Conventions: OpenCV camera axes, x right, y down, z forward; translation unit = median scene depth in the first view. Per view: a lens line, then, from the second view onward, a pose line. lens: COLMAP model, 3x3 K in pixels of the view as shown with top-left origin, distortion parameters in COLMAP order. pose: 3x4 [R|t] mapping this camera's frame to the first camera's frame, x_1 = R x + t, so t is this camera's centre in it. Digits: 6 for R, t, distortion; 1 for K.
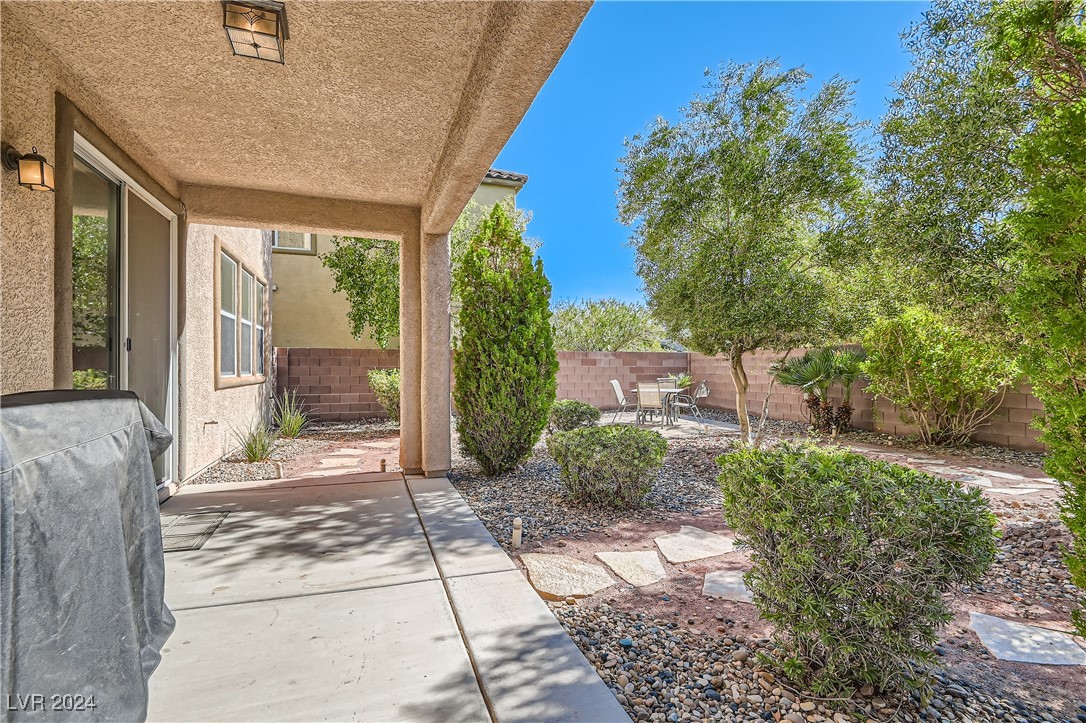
lens RADIAL K [[497.1, 0, 543.0], [0, 497.1, 361.5], [0, 0, 1]] dist [0.005392, -0.011951]
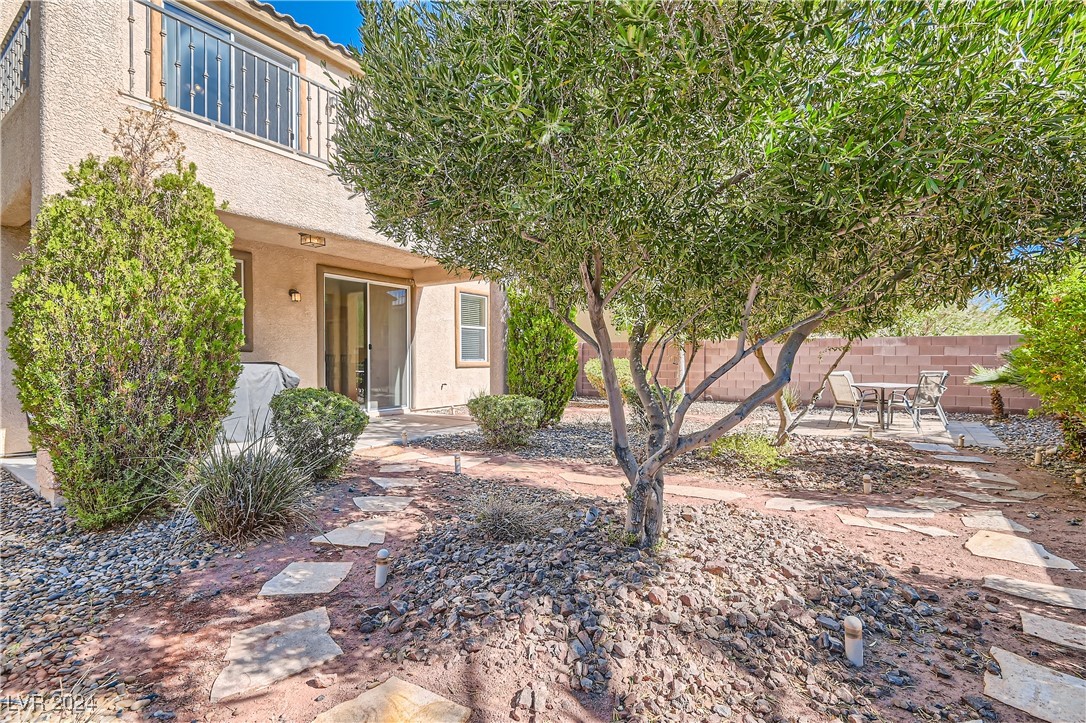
lens RADIAL K [[497.1, 0, 543.0], [0, 497.1, 361.5], [0, 0, 1]] dist [0.005392, -0.011951]
pose [[0.583547, 0.007019, -0.812049, 1.368132], [0.008741, 0.999850, 0.014923, 0.007559], [0.812032, -0.015806, 0.583399, 0.197232]]
